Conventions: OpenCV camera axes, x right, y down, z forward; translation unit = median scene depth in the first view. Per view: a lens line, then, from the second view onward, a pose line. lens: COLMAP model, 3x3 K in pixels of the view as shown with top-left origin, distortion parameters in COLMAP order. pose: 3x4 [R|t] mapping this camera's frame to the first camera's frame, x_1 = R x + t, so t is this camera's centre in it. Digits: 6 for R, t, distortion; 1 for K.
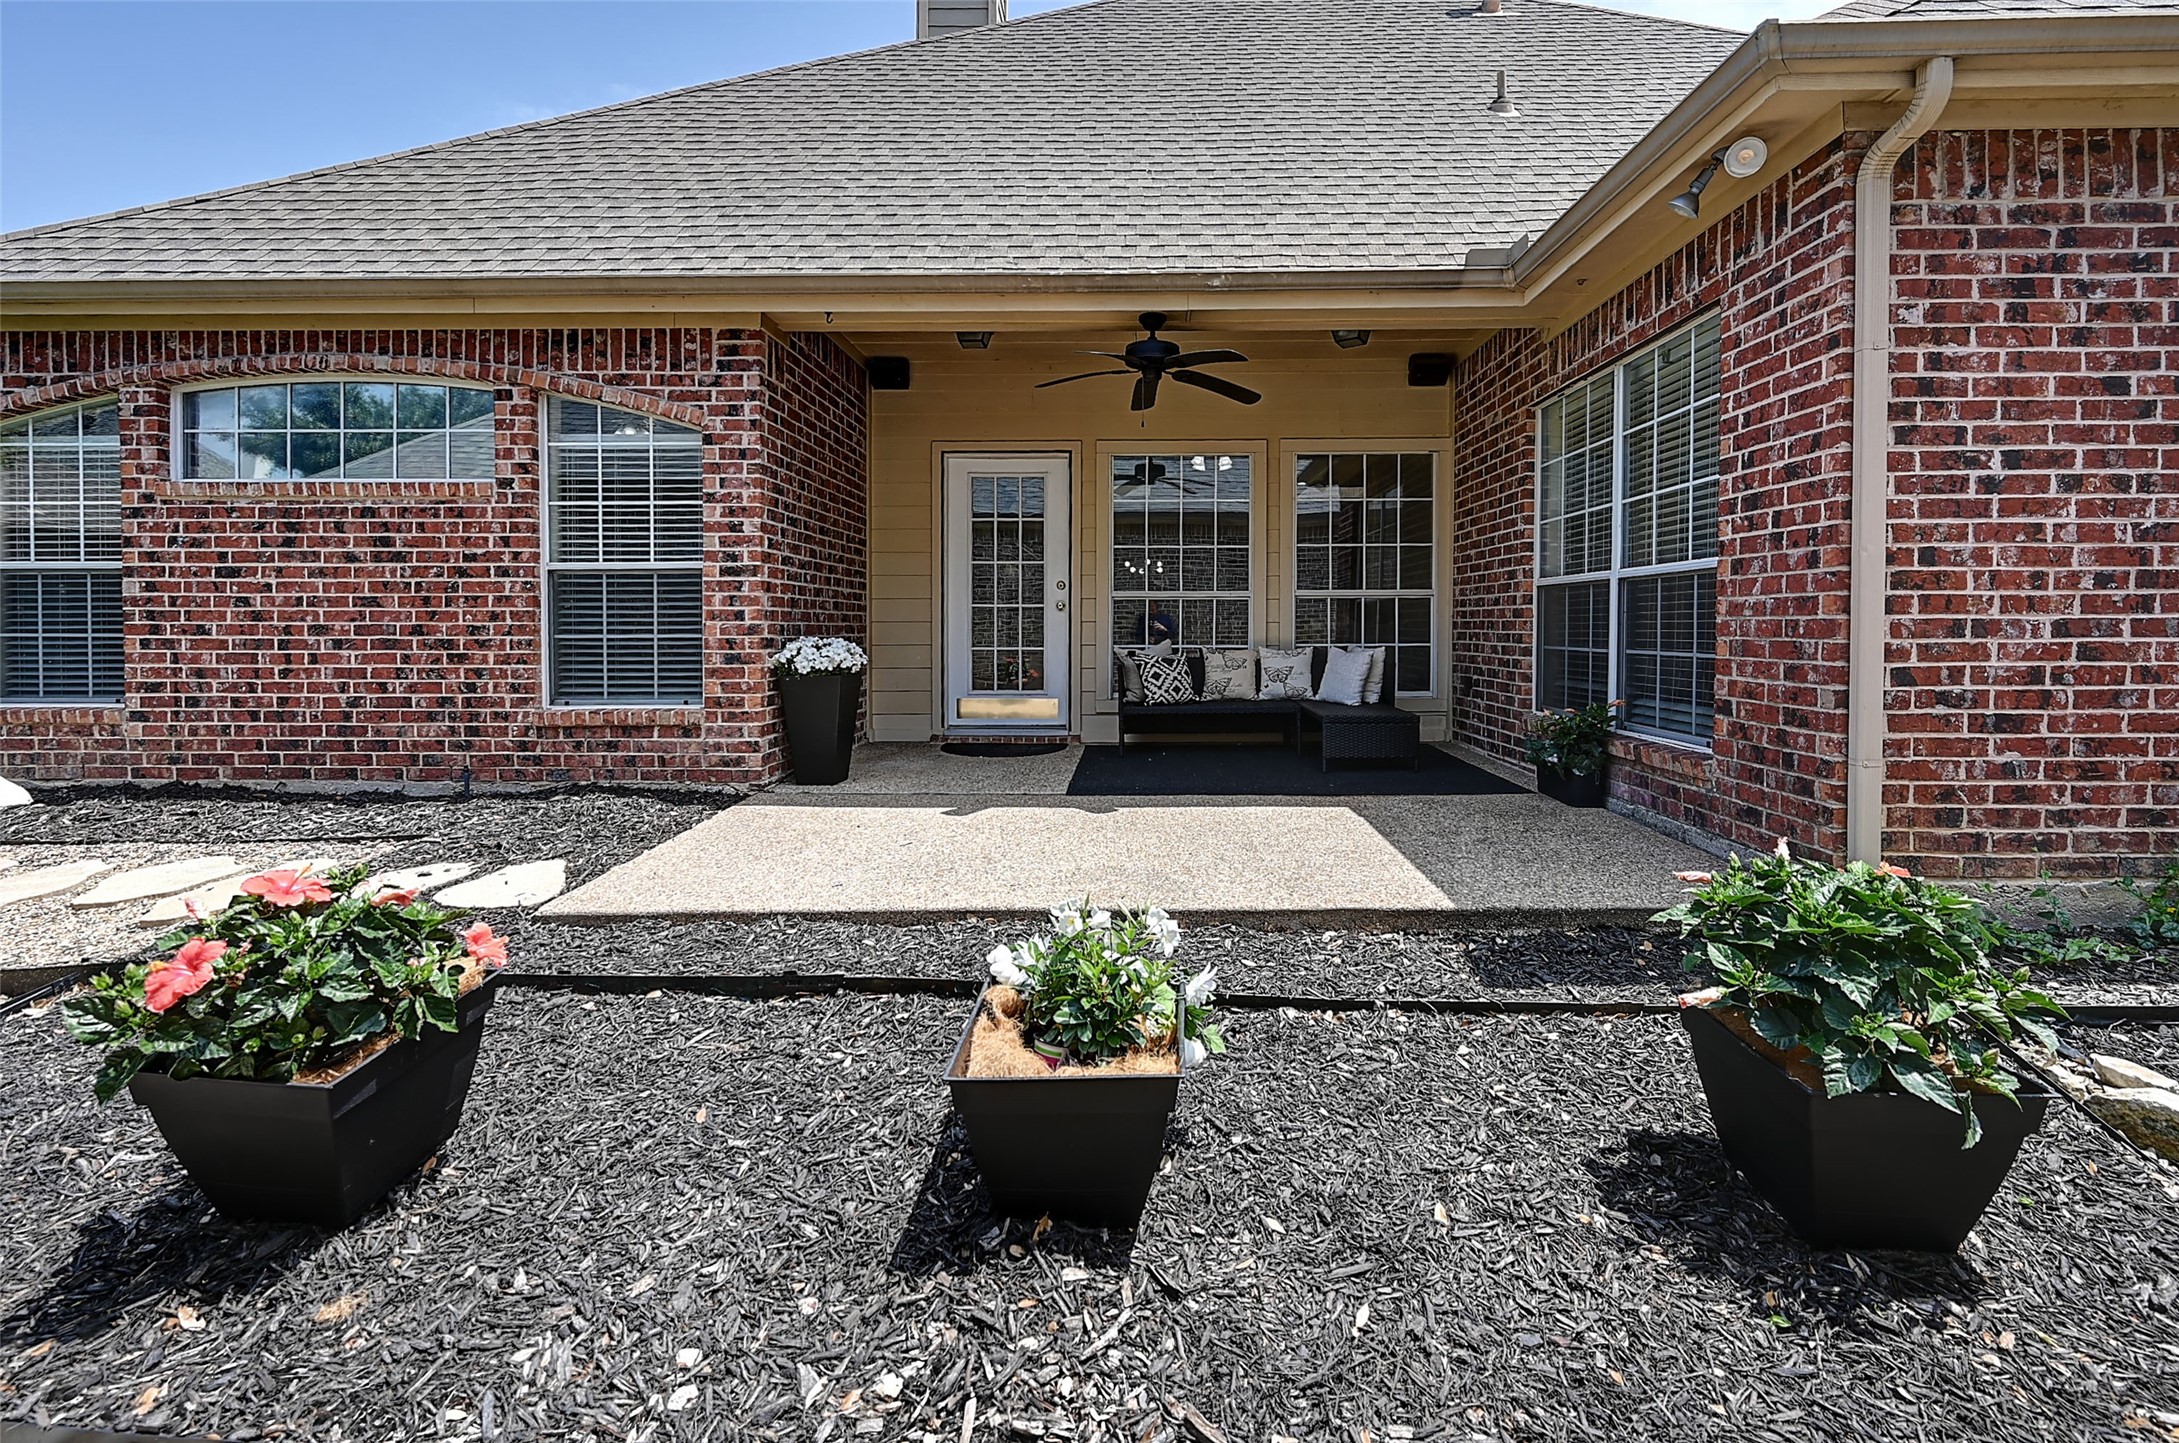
lens RADIAL K [[942.6, 0, 1149.9], [0, 942.6, 647.2], [0, 0, 1]] dist [-0.000327, -0.000049]
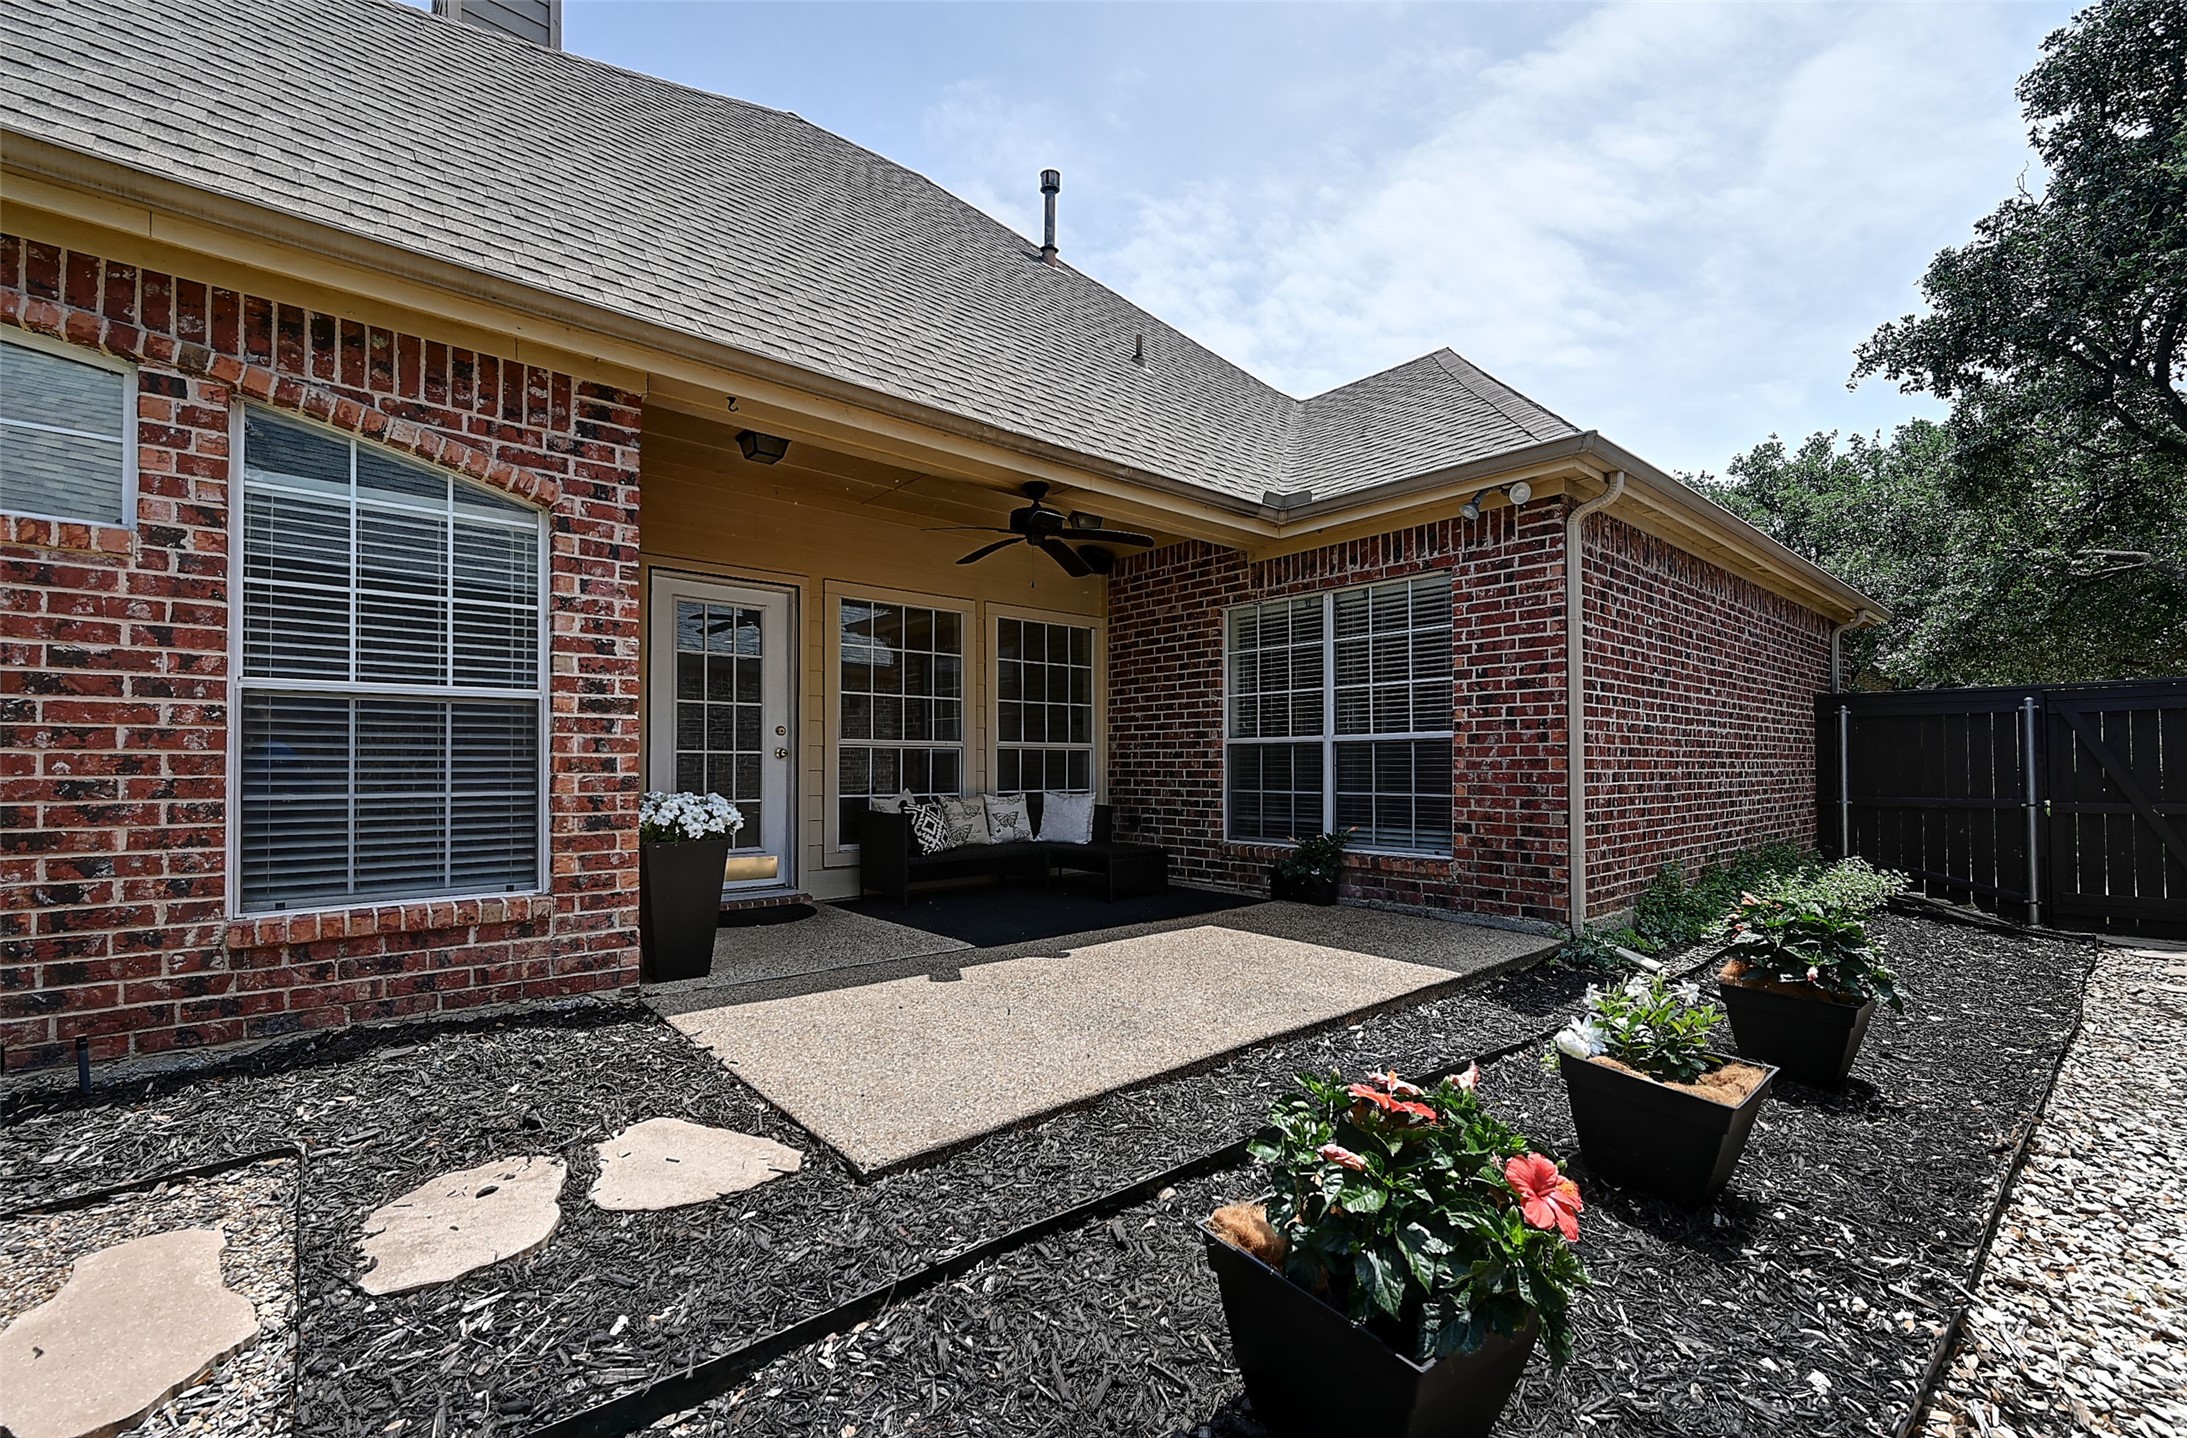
lens RADIAL K [[899.0, 0, 1084.4], [0, 899.0, 760.6], [0, 0, 1]] dist [-0.000459, 0.000066]
pose [[0.750557, 0.006946, 0.660770, -0.623166], [0.014631, 0.999525, -0.027125, -0.012281], [-0.660644, 0.030026, 0.750098, 0.213430]]
